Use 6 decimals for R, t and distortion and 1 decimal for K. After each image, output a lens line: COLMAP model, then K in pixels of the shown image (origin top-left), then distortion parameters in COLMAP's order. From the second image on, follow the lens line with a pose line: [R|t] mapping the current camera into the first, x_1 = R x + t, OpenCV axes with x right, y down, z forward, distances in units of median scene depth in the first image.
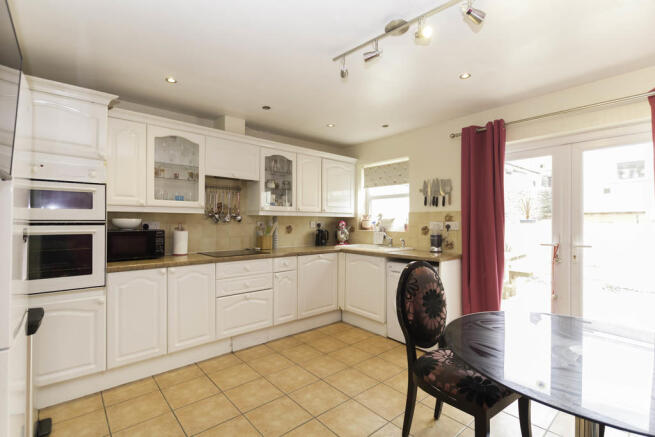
lens RADIAL K [[302.2, 0, 330.2], [0, 302.2, 218.5], [0, 0, 1]] dist [0.017450, -0.000014]
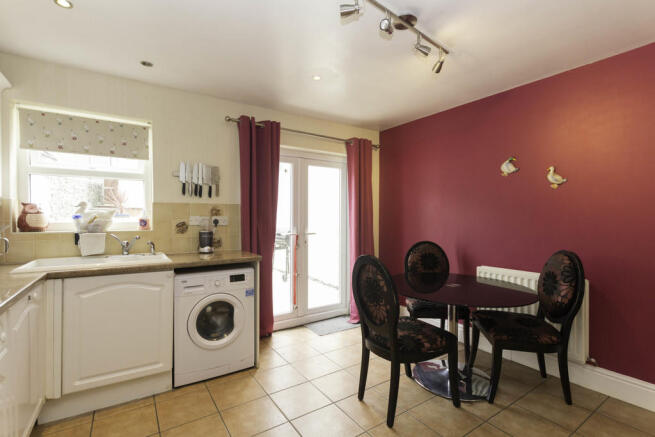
lens RADIAL K [[302.2, 0, 327.8], [0, 302.2, 218.7], [0, 0, 1]] dist [0.017450, -0.000014]
pose [[0.150923, -0.004497, 0.988535, -0.414660], [-0.010841, 0.999922, 0.006204, 0.009550], [-0.988486, -0.011653, 0.150862, 0.556189]]
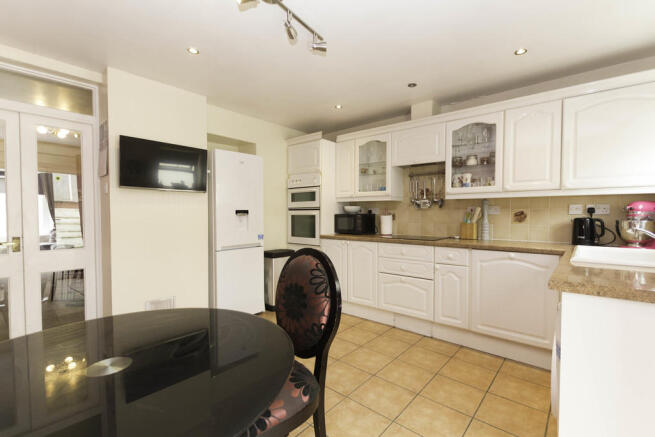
lens RADIAL K [[302.2, 0, 328.8], [0, 302.2, 221.1], [0, 0, 1]] dist [0.017450, -0.000014]
pose [[0.136556, 0.032949, -0.990084, 0.607430], [0.018861, 0.999179, 0.035854, 0.014113], [0.990453, -0.023570, 0.135822, 0.529206]]
